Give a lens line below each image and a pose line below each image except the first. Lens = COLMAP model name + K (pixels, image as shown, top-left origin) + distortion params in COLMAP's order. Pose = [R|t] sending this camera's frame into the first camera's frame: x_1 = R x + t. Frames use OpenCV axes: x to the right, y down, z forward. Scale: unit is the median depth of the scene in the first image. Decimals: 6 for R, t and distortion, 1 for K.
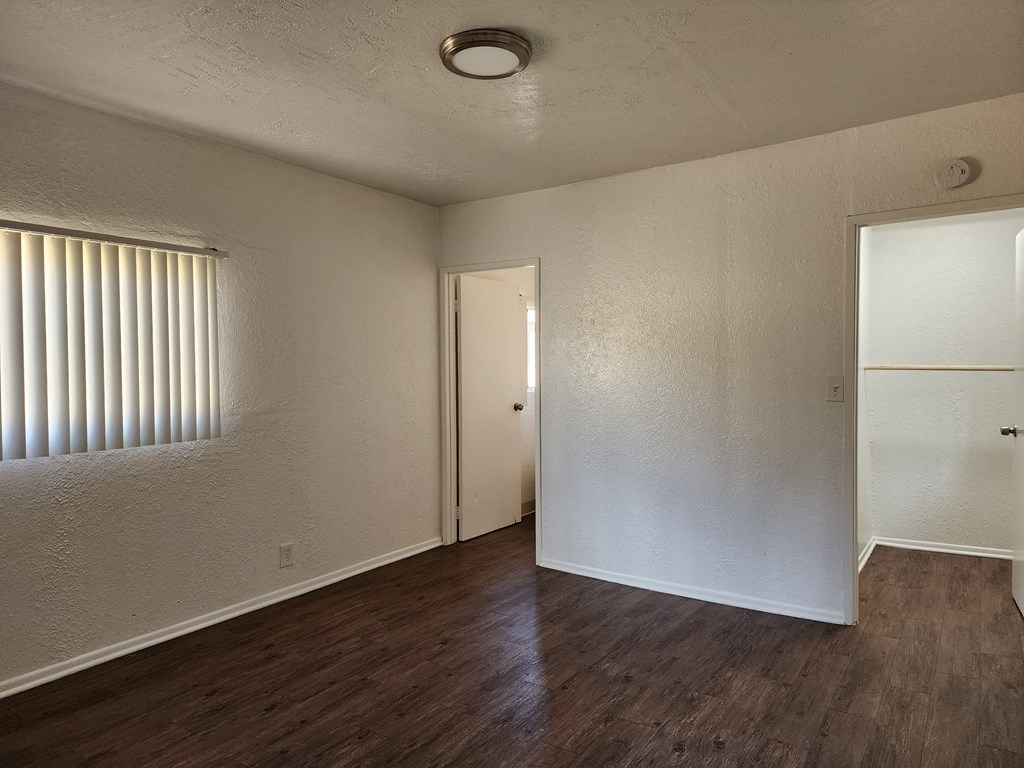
lens RADIAL K [[677.2, 0, 509.4], [0, 677.2, 382.0], [0, 0, 1]] dist [0.008310, -0.007471]
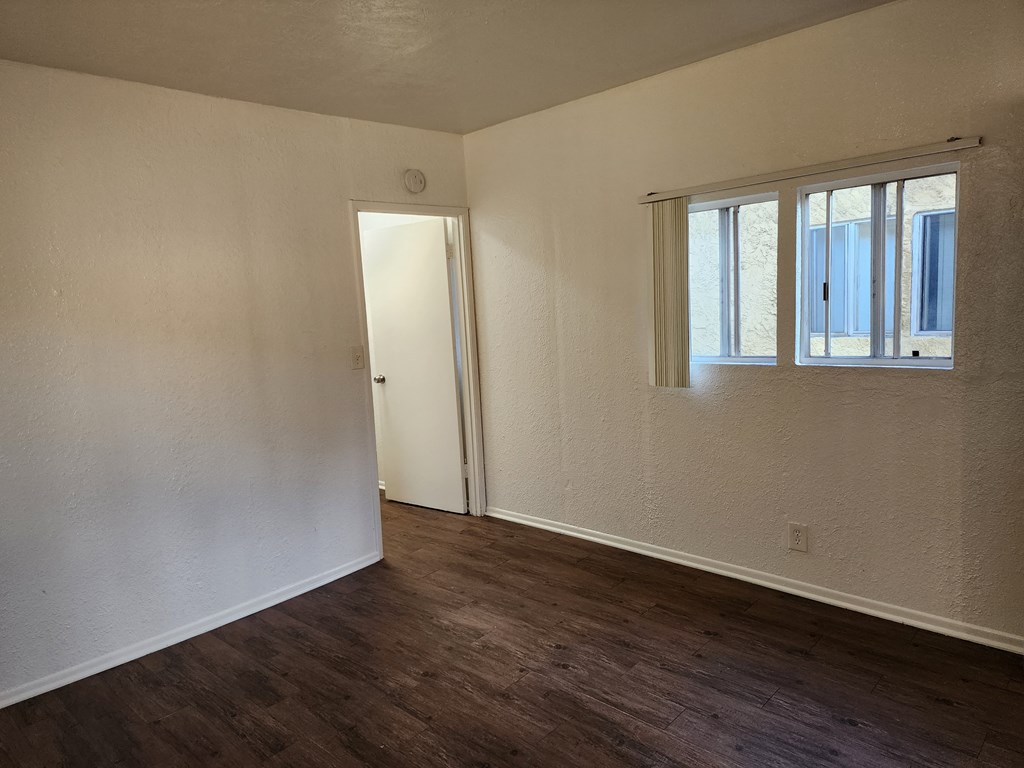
lens RADIAL K [[677.2, 0, 485.4], [0, 677.2, 387.2], [0, 0, 1]] dist [0.008310, -0.007471]
pose [[0.168962, -0.132362, 0.976694, -0.608929], [0.091580, 0.988763, 0.118155, -0.057751], [-0.981359, 0.069482, 0.179186, 0.644767]]
